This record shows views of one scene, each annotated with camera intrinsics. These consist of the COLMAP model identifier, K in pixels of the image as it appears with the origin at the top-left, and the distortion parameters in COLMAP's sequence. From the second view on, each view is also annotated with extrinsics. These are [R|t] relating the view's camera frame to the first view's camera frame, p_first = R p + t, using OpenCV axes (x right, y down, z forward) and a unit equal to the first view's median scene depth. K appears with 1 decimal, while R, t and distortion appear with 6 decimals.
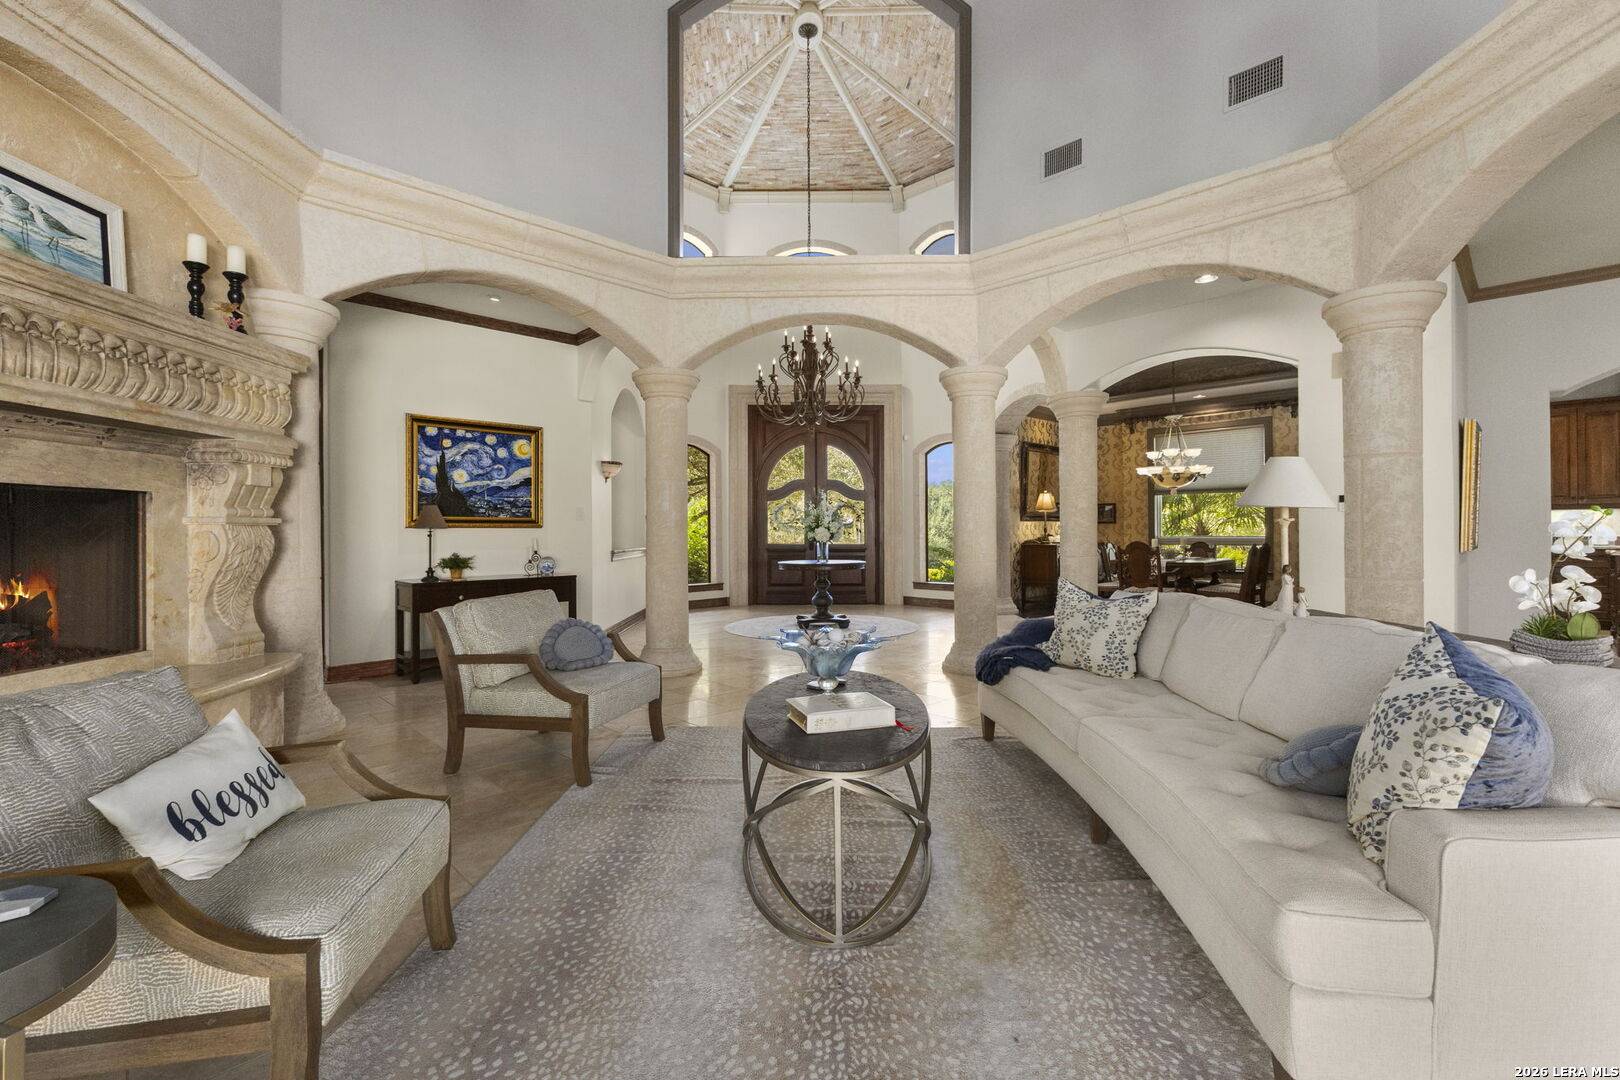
lens RADIAL K [[700.8, 0, 810.0], [0, 700.8, 540.0], [0, 0, 1]] dist [0.013948, -0.006199]
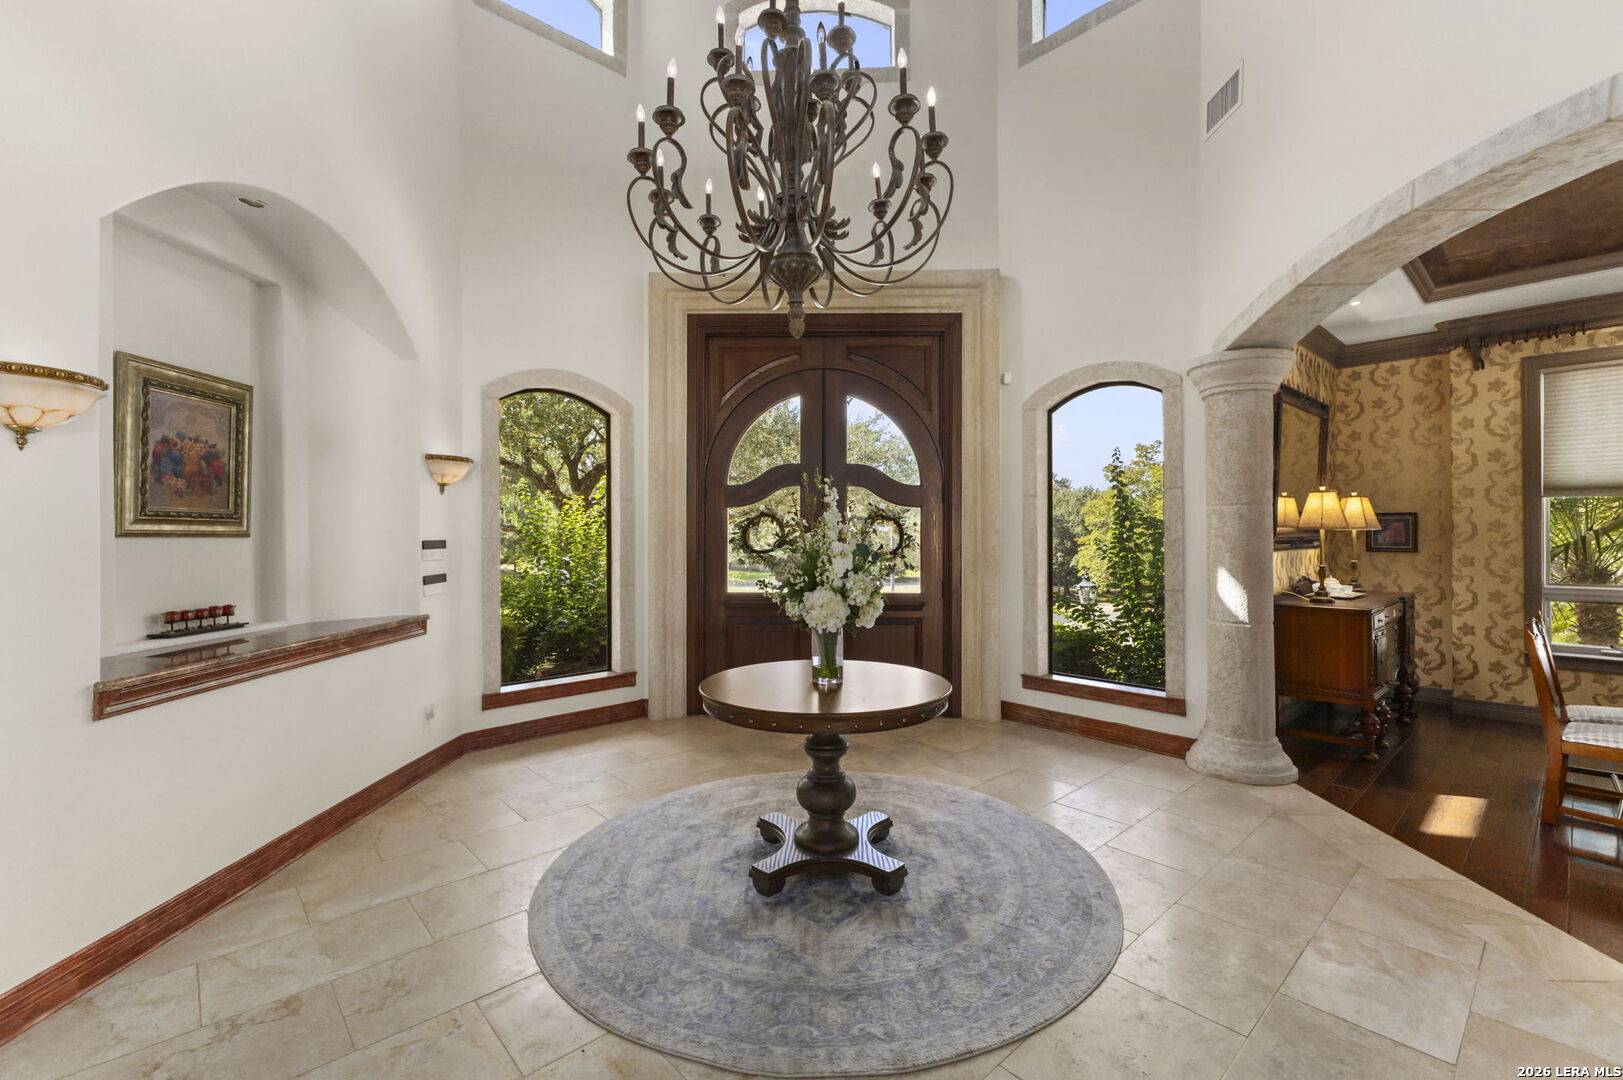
lens RADIAL K [[696.0, 0, 812.4], [0, 696.0, 535.5], [0, 0, 1]] dist [0.017312, -0.007299]
pose [[0.999503, 0.003855, -0.031294, 0.016660], [-0.004090, 0.999964, -0.007447, -0.032086], [0.031265, 0.007572, 0.999482, 0.509153]]
